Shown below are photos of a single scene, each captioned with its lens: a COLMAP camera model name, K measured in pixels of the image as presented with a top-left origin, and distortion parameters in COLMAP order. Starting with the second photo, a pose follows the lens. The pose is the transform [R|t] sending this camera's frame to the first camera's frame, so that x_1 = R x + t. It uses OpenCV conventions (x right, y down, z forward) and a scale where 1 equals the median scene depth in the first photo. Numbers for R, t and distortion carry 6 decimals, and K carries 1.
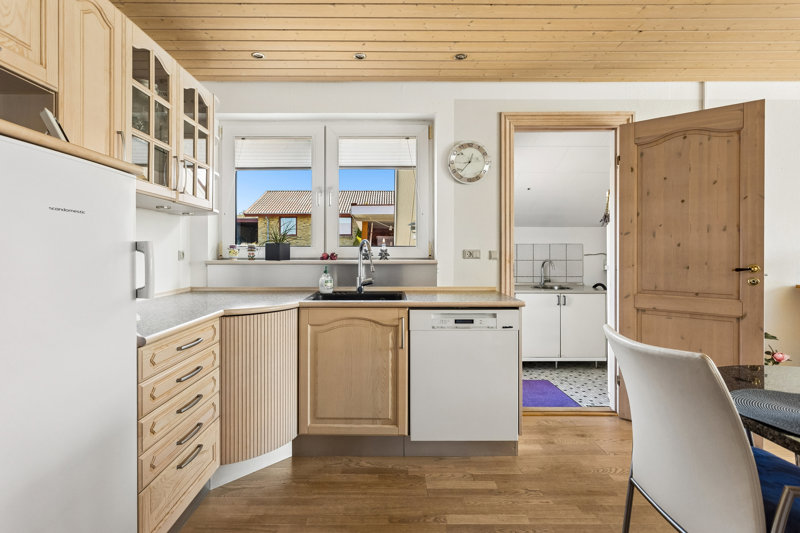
lens RADIAL K [[396.9, 0, 388.3], [0, 396.9, 251.7], [0, 0, 1]] dist [0.002564, 0.000390]
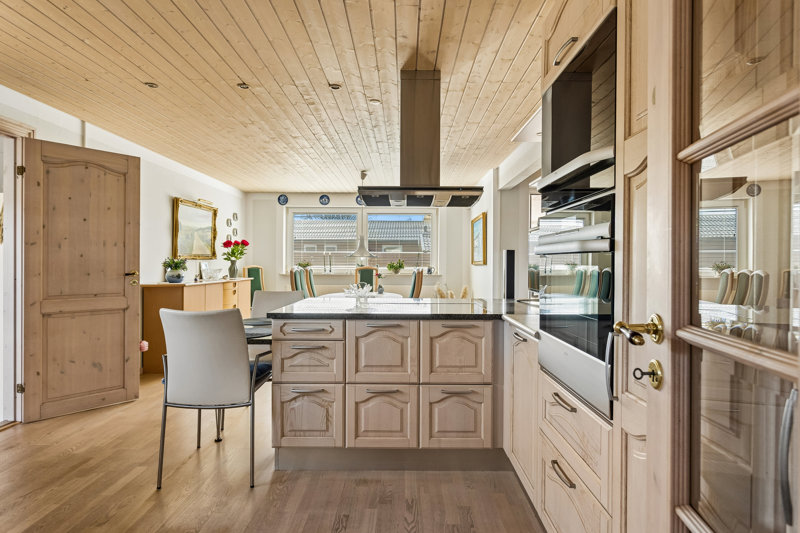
lens RADIAL K [[470.3, 0, 400.8], [0, 470.3, 268.3], [0, 0, 1]] dist [0.006106, 0.001050]
pose [[0.007286, -0.012635, 0.999894, -0.657287], [-0.002483, 0.999917, 0.012653, 0.000566], [-0.999970, -0.002575, 0.007254, 0.023269]]
